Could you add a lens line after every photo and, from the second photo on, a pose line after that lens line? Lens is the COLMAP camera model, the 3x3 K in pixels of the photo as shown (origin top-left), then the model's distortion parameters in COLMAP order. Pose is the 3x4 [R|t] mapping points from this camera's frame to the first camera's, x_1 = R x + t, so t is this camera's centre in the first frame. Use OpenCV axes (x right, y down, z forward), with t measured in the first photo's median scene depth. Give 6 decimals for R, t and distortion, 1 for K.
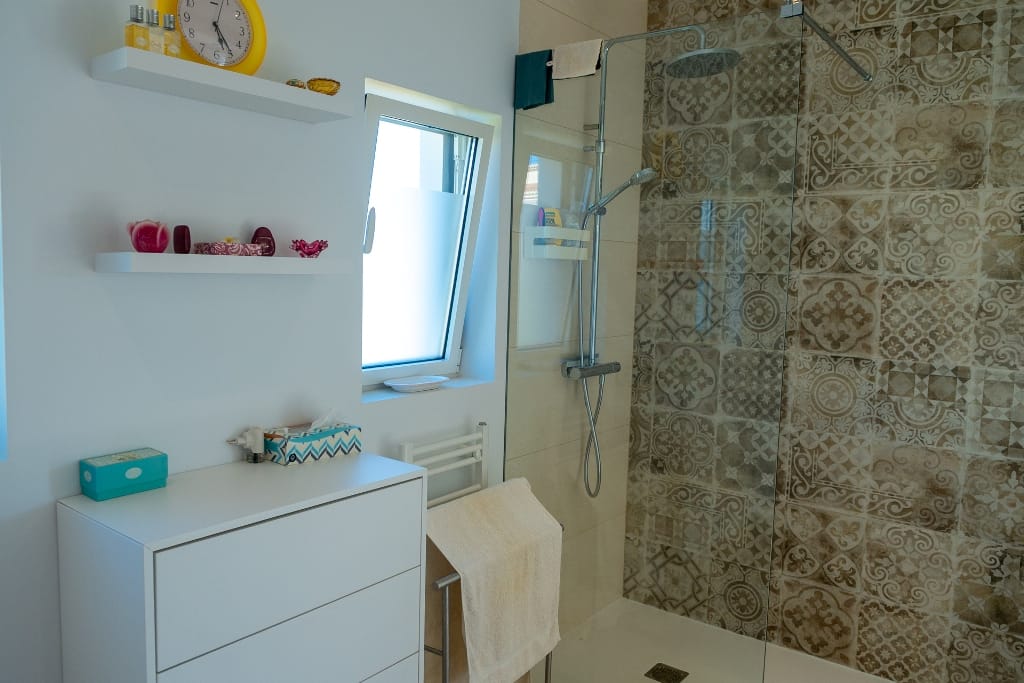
lens RADIAL K [[758.6, 0, 512.1], [0, 758.6, 339.9], [0, 0, 1]] dist [-0.002695, -0.008160]
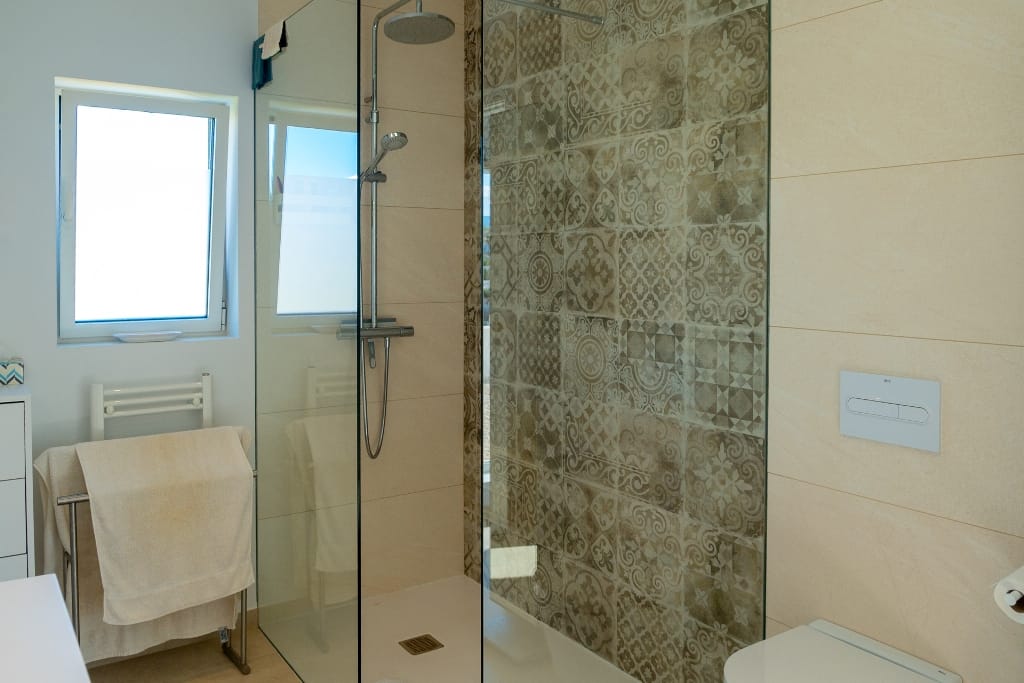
lens RADIAL K [[805.4, 0, 506.7], [0, 805.4, 286.5], [0, 0, 1]] dist [-0.002695, -0.008427]
pose [[0.946350, -0.016687, -0.322712, 0.663159], [-0.005973, 0.997592, -0.069099, 0.054607], [0.323087, 0.067319, 0.943972, 0.031323]]
